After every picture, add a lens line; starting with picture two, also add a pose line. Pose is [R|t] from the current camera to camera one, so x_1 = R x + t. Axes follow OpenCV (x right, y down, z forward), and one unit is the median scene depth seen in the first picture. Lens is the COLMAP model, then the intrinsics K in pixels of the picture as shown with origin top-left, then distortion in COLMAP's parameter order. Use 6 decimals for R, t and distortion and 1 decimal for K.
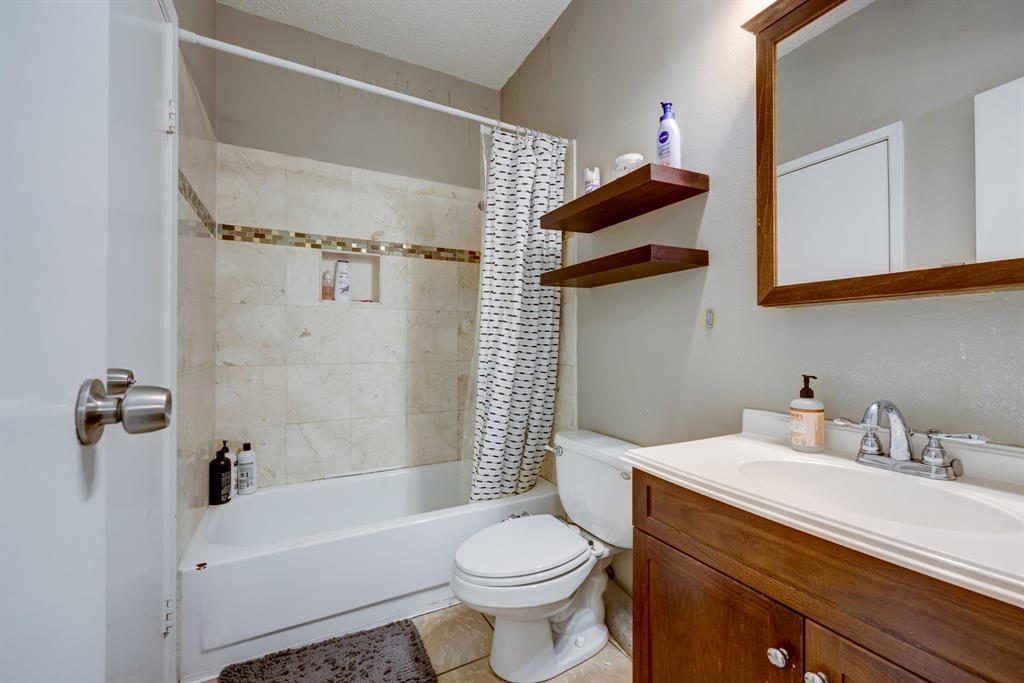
lens RADIAL K [[427.0, 0, 511.8], [0, 427.0, 339.9], [0, 0, 1]] dist [0.004062, 0.000424]
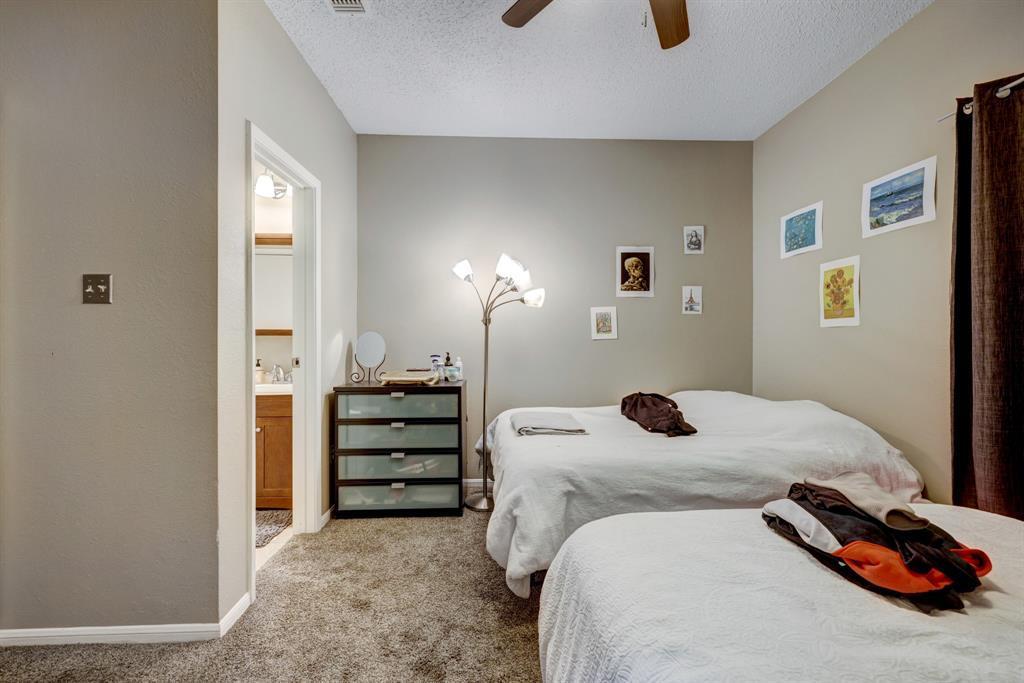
lens RADIAL K [[427.0, 0, 512.1], [0, 427.0, 339.4], [0, 0, 1]] dist [0.004062, 0.000424]
pose [[0.423939, -0.003173, 0.905685, -1.608578], [-0.003029, 0.999983, 0.004921, -0.102796], [-0.905686, -0.004830, 0.423922, -2.381024]]
